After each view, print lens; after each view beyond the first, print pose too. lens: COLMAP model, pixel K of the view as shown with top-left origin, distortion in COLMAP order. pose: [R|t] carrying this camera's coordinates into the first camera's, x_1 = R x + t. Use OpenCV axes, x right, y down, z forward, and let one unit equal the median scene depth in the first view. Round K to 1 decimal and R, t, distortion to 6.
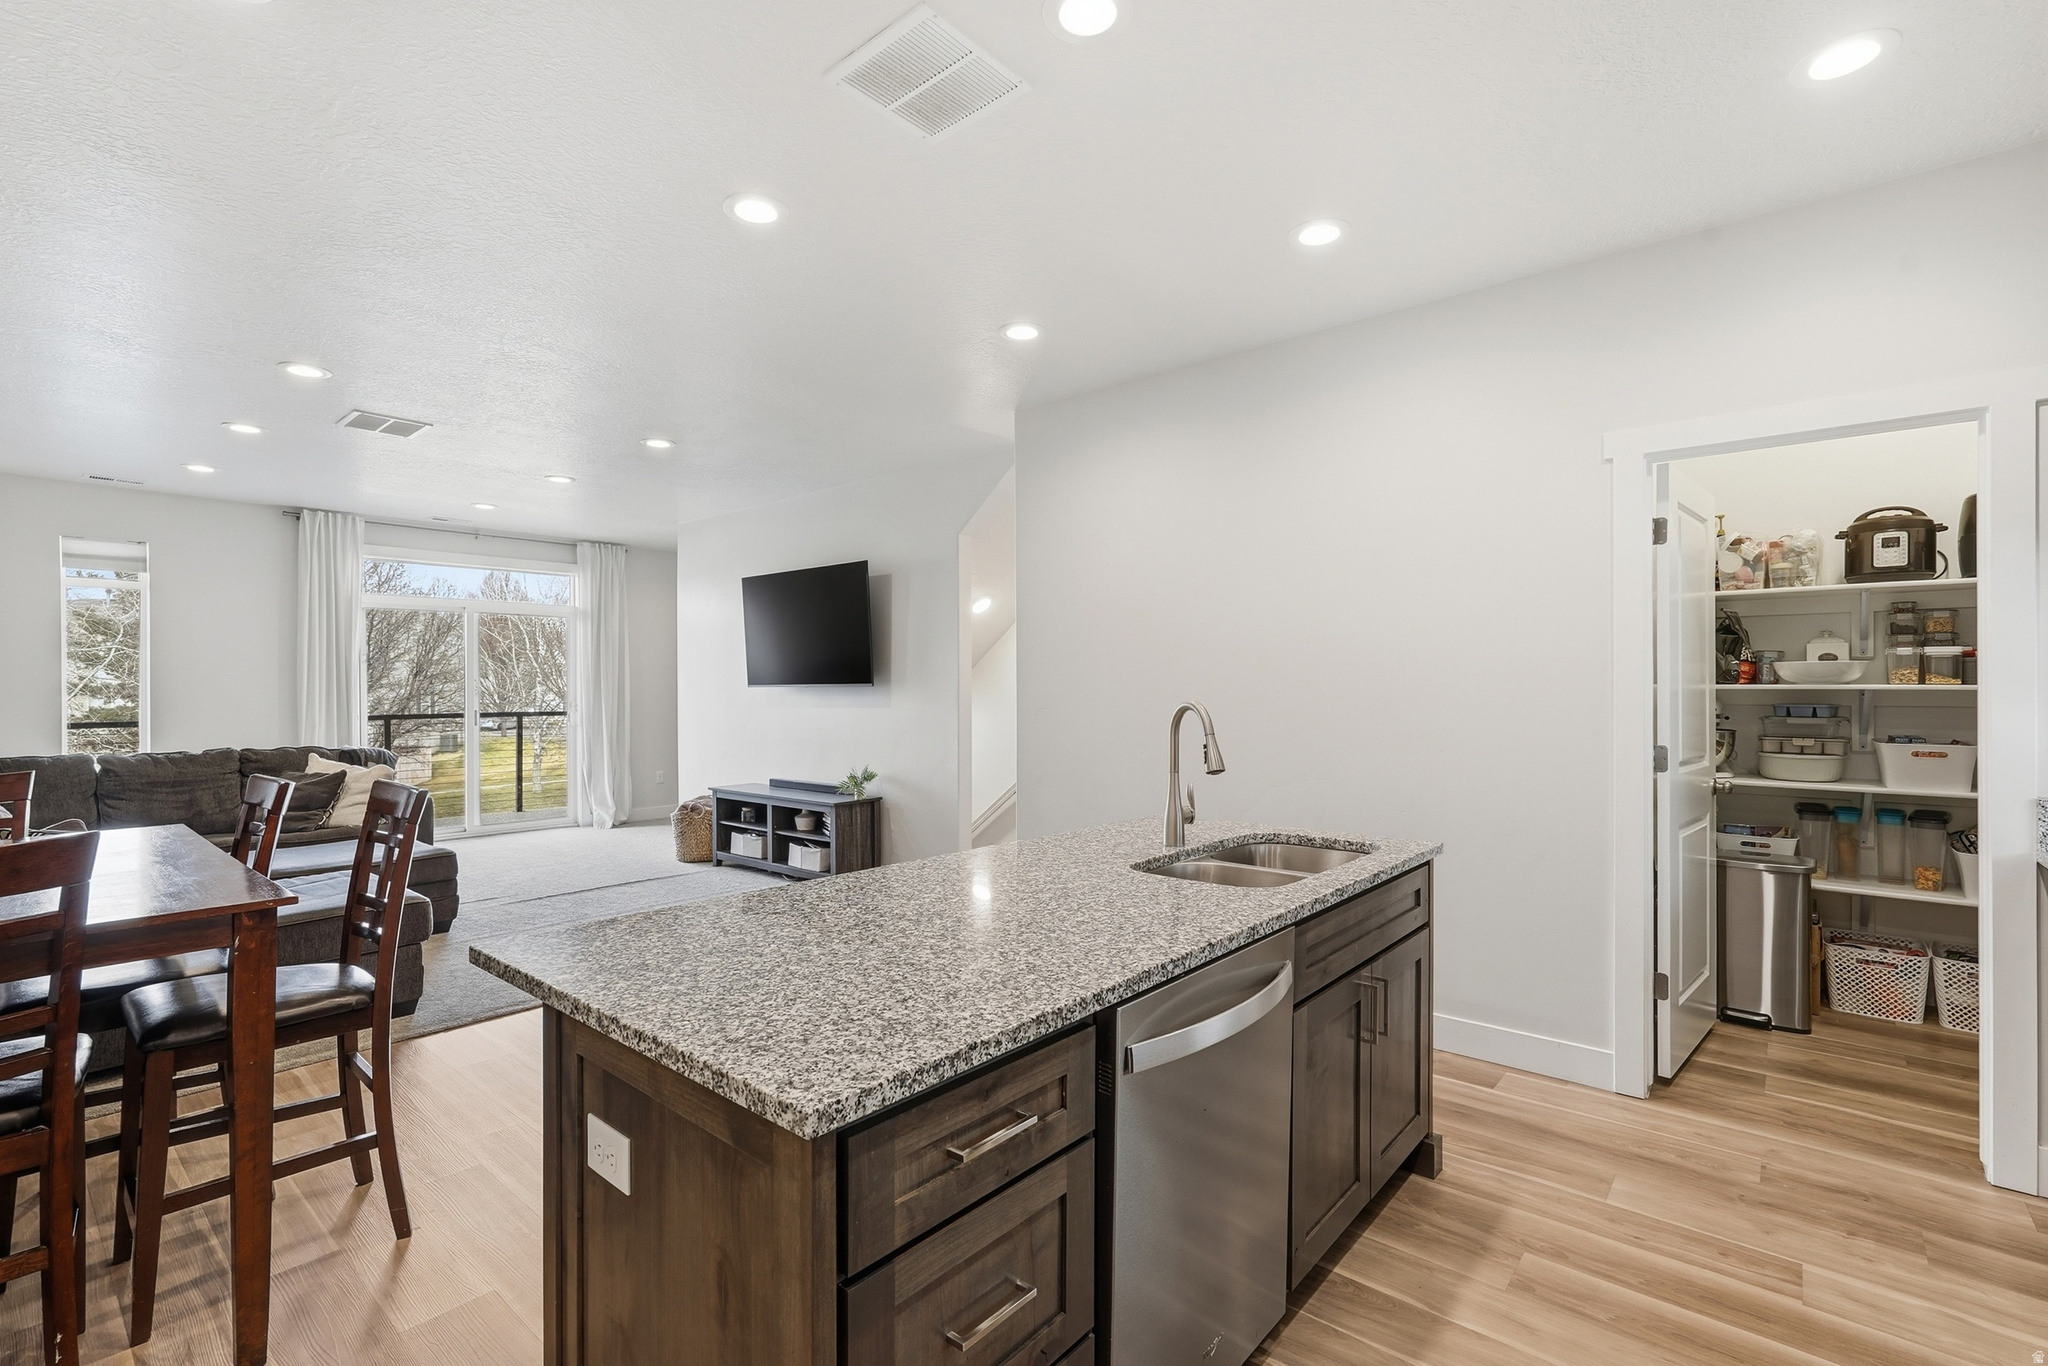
lens RADIAL K [[925.7, 0, 1016.2], [0, 925.7, 688.2], [0, 0, 1]] dist [-0.002426, 0.002837]
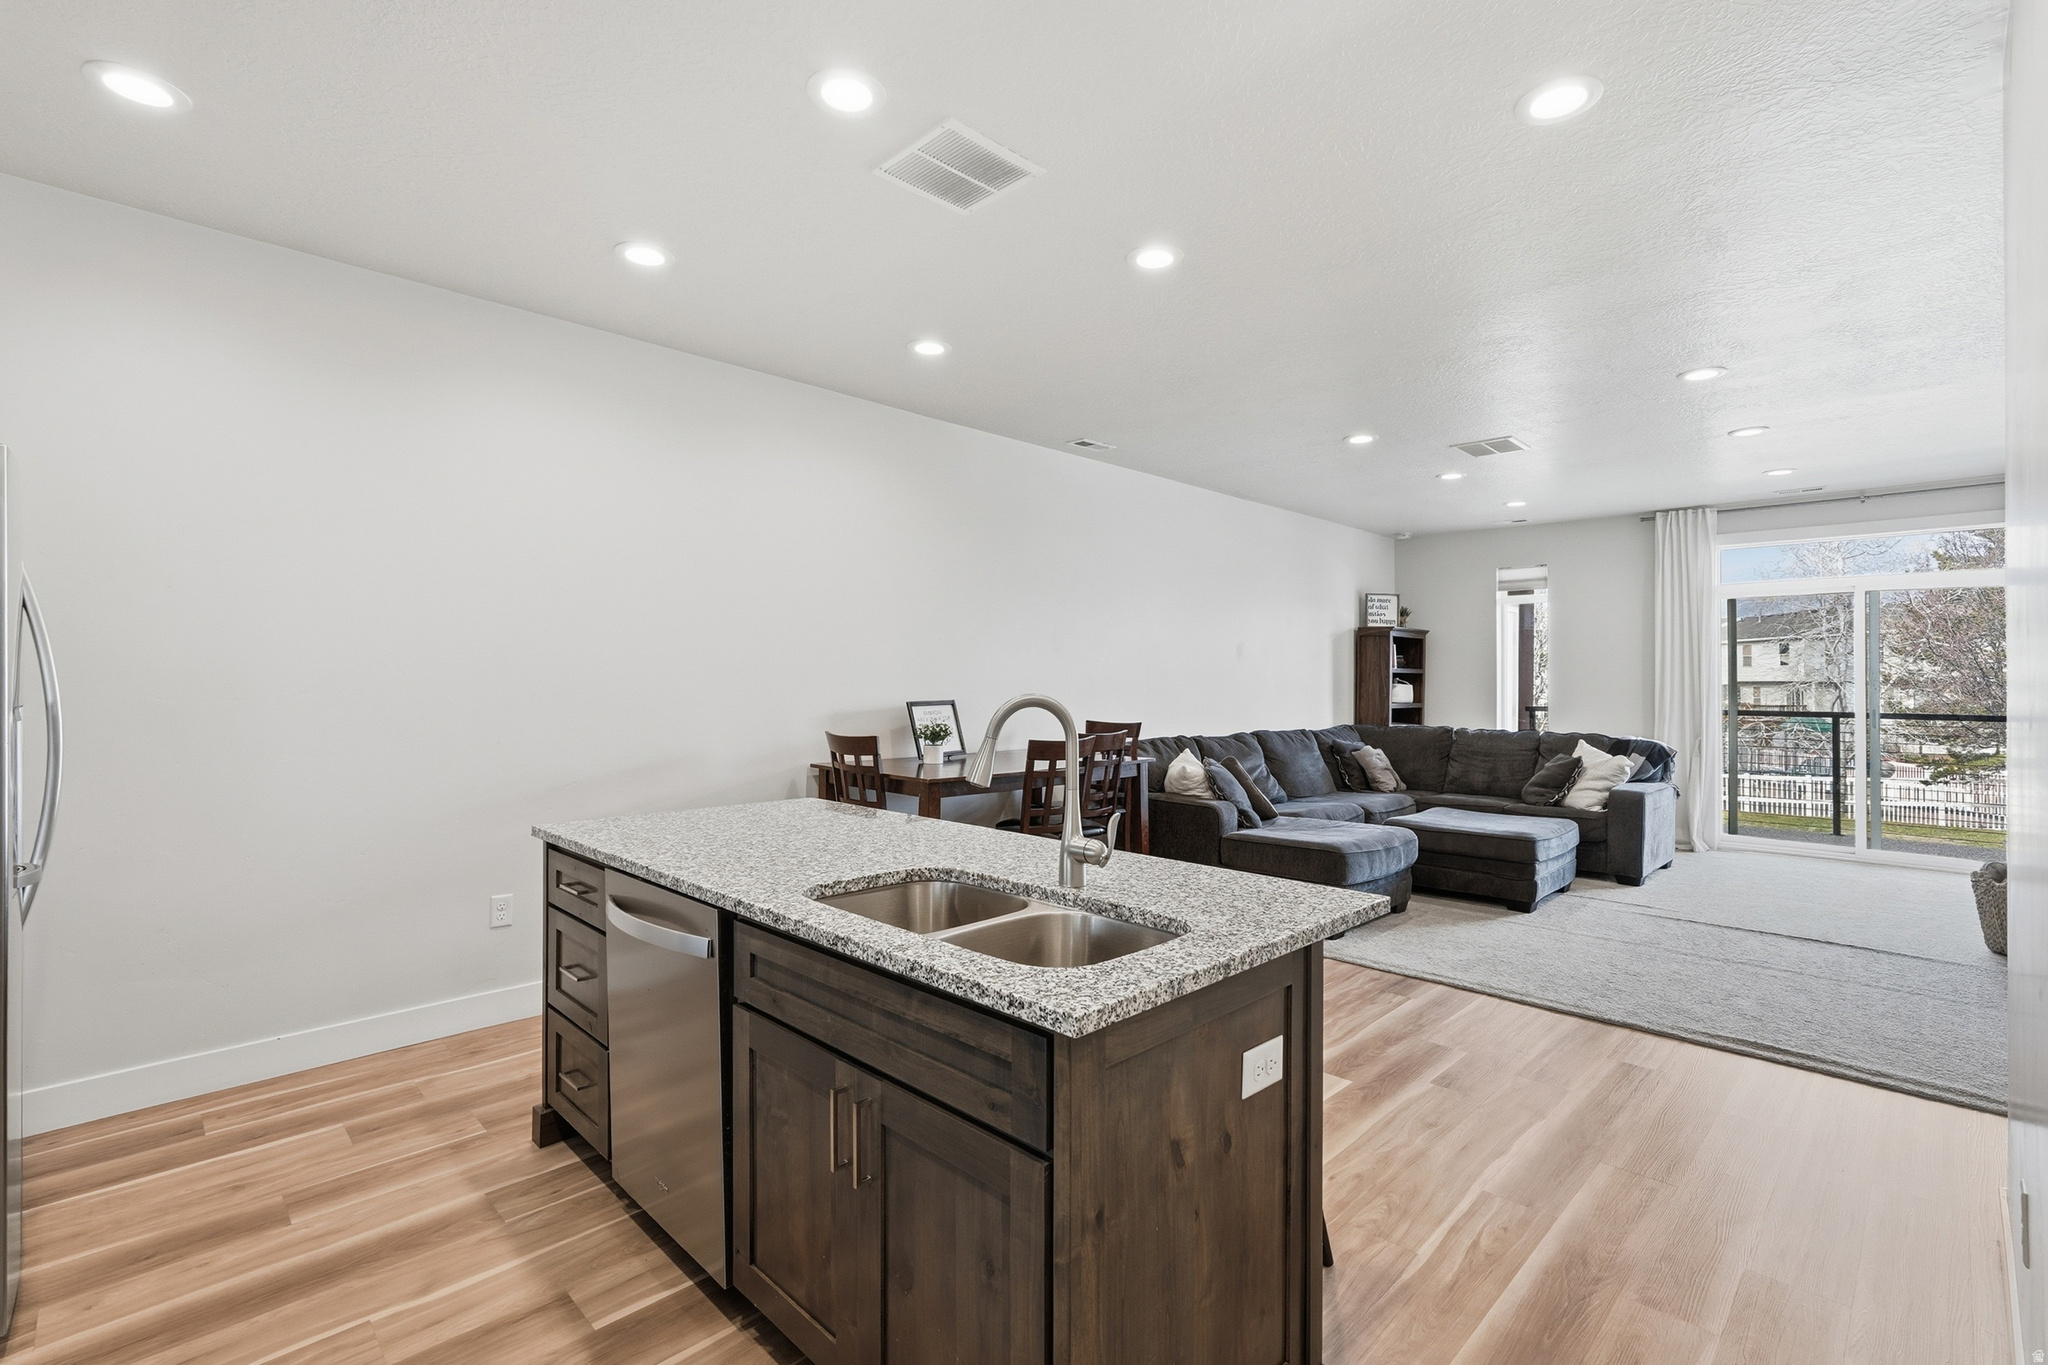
lens RADIAL K [[925.7, 0, 1044.9], [0, 925.7, 667.6], [0, 0, 1]] dist [-0.002426, 0.002837]
pose [[-0.052203, -0.010391, -0.998582, 0.321726], [-0.007021, 0.999925, -0.010038, 0.000060], [0.998612, 0.006487, -0.052272, 0.357094]]
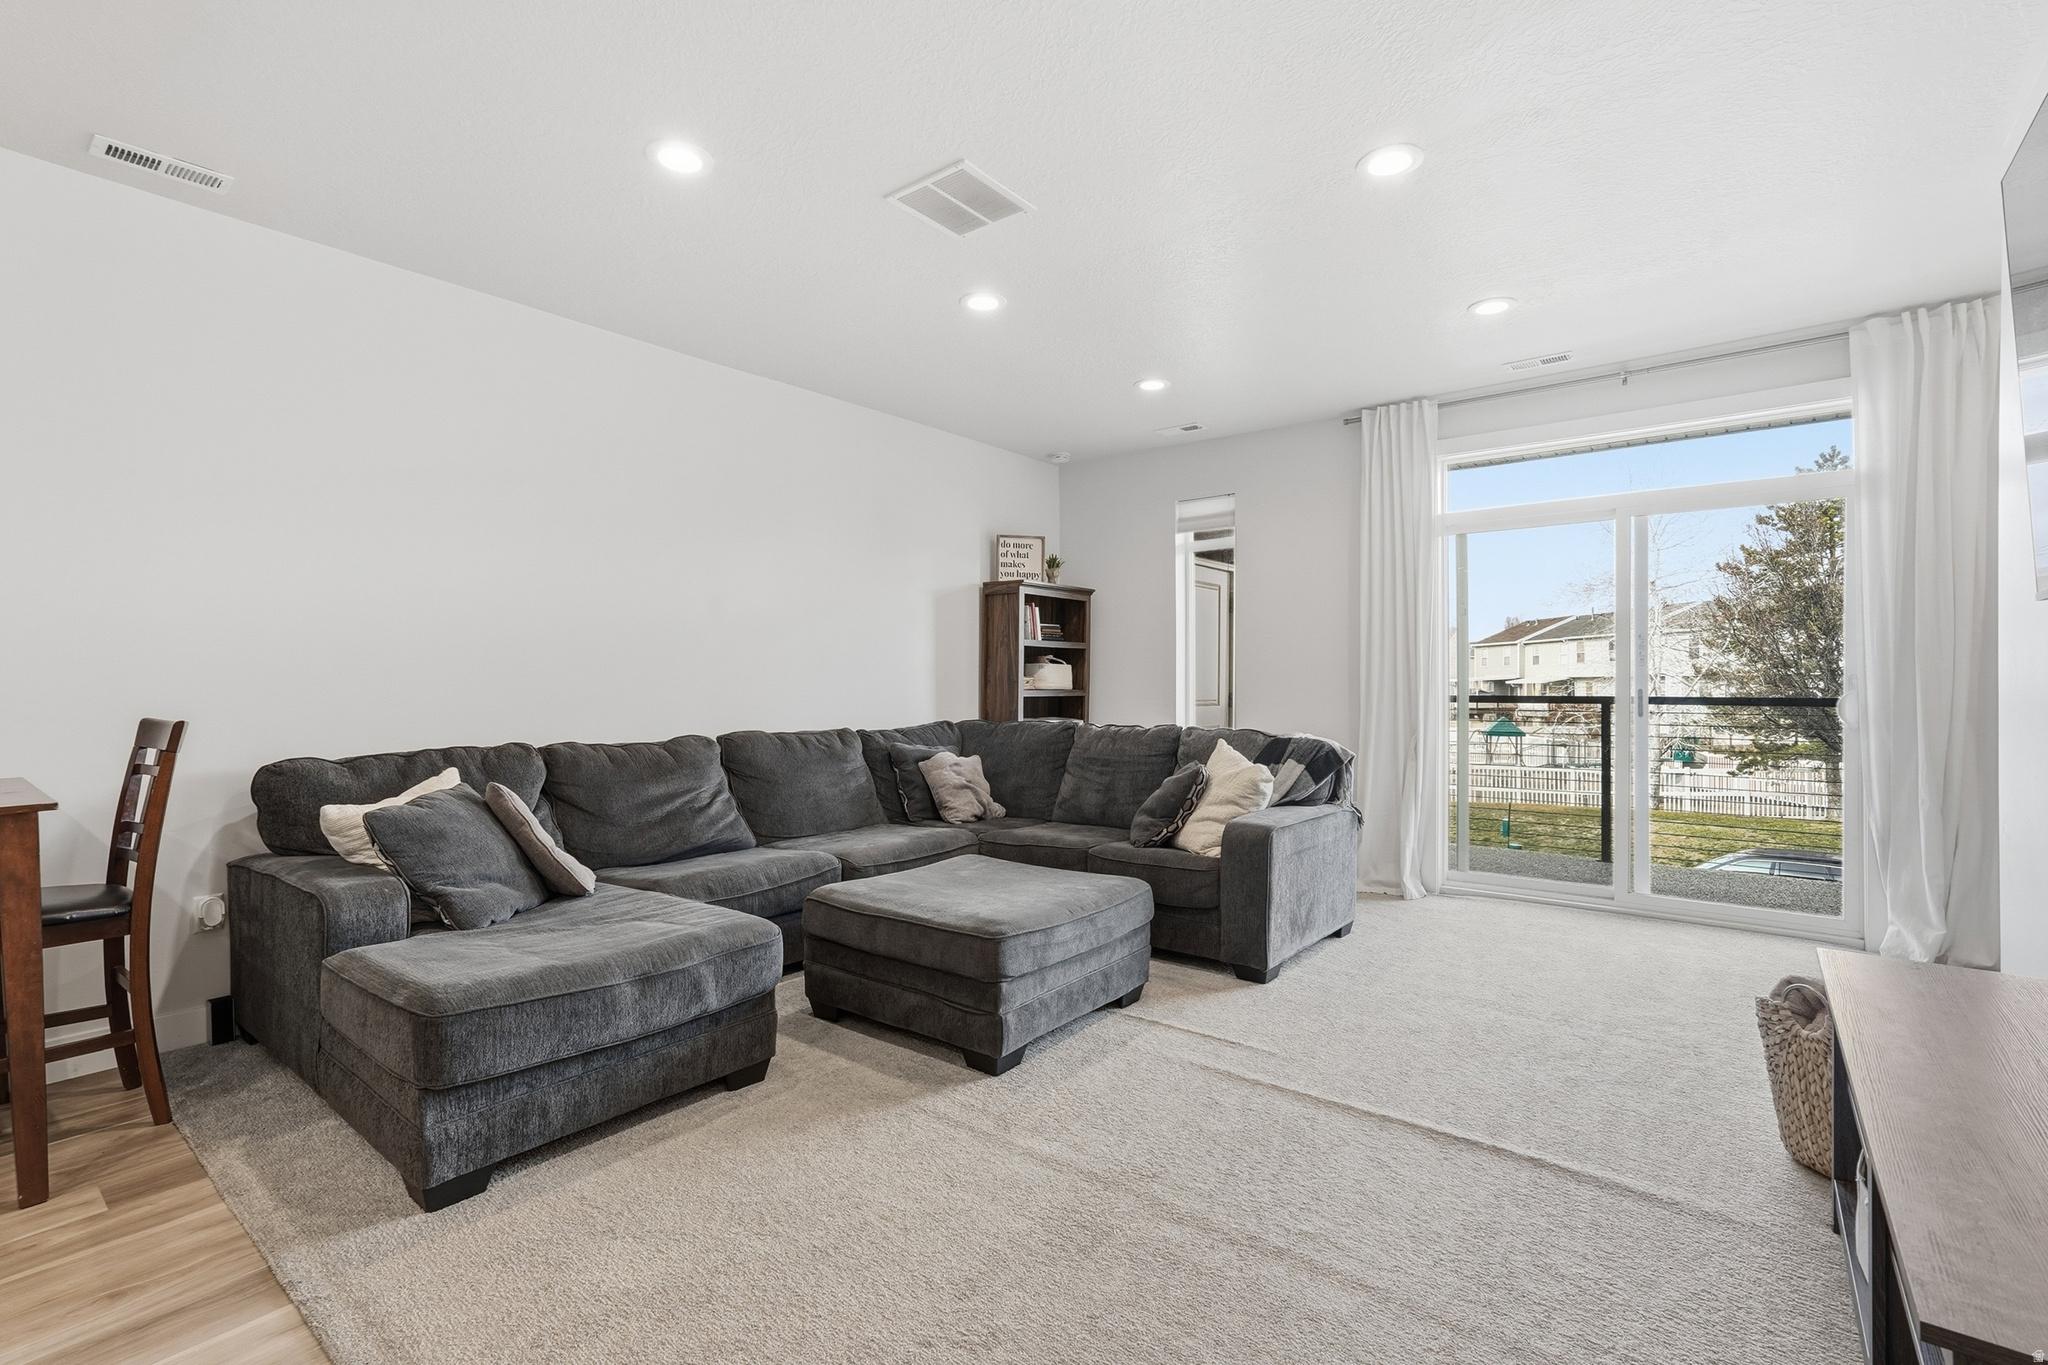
lens RADIAL K [[925.7, 0, 1044.3], [0, 925.7, 681.0], [0, 0, 1]] dist [-0.002426, 0.002837]
pose [[0.064941, 0.002342, -0.997886, -0.052167], [-0.000862, 0.999997, 0.002291, 0.020739], [0.997889, 0.000711, 0.064943, 0.699793]]
